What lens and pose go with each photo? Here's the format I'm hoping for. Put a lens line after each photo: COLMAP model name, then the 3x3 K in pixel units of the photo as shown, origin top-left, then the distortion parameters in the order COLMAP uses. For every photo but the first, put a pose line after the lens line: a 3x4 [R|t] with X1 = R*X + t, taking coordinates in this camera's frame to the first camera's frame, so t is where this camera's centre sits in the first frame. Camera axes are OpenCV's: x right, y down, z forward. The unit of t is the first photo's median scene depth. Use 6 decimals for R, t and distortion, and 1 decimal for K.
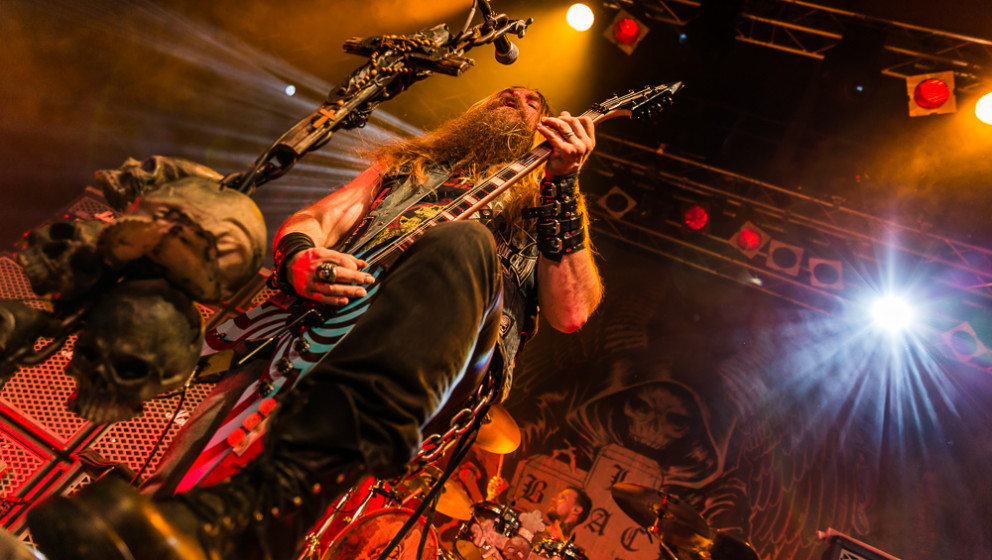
lens RADIAL K [[714.0, 0, 493.7], [0, 714.0, 284.4], [0, 0, 1]] dist [0.011441, 0.003772]
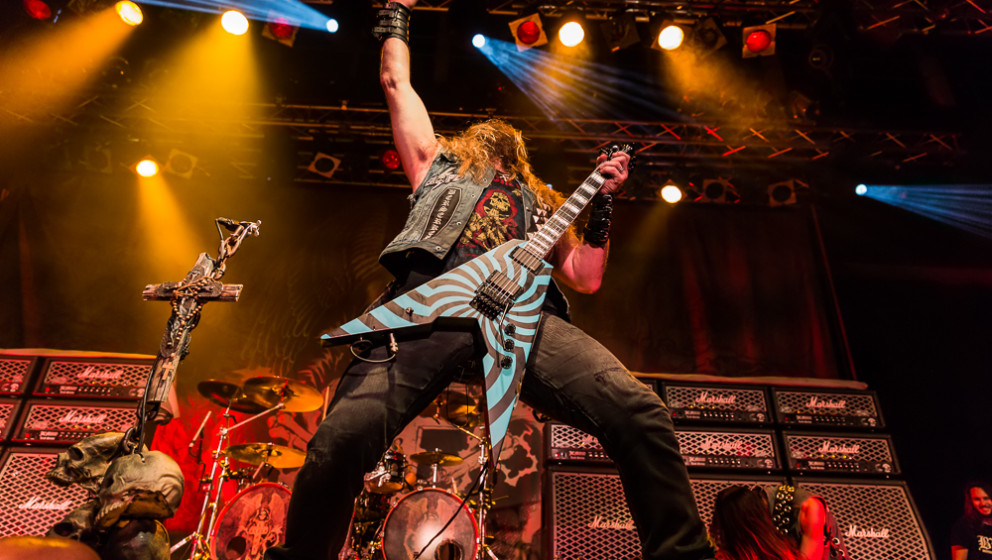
lens RADIAL K [[714.0, 0, 492.7], [0, 714.0, 282.9], [0, 0, 1]] dist [0.011441, 0.003772]
pose [[0.882931, -0.363308, 0.297390, -0.005975], [0.280354, 0.916062, 0.286760, -0.603807], [-0.376610, -0.169814, 0.910674, -0.610282]]
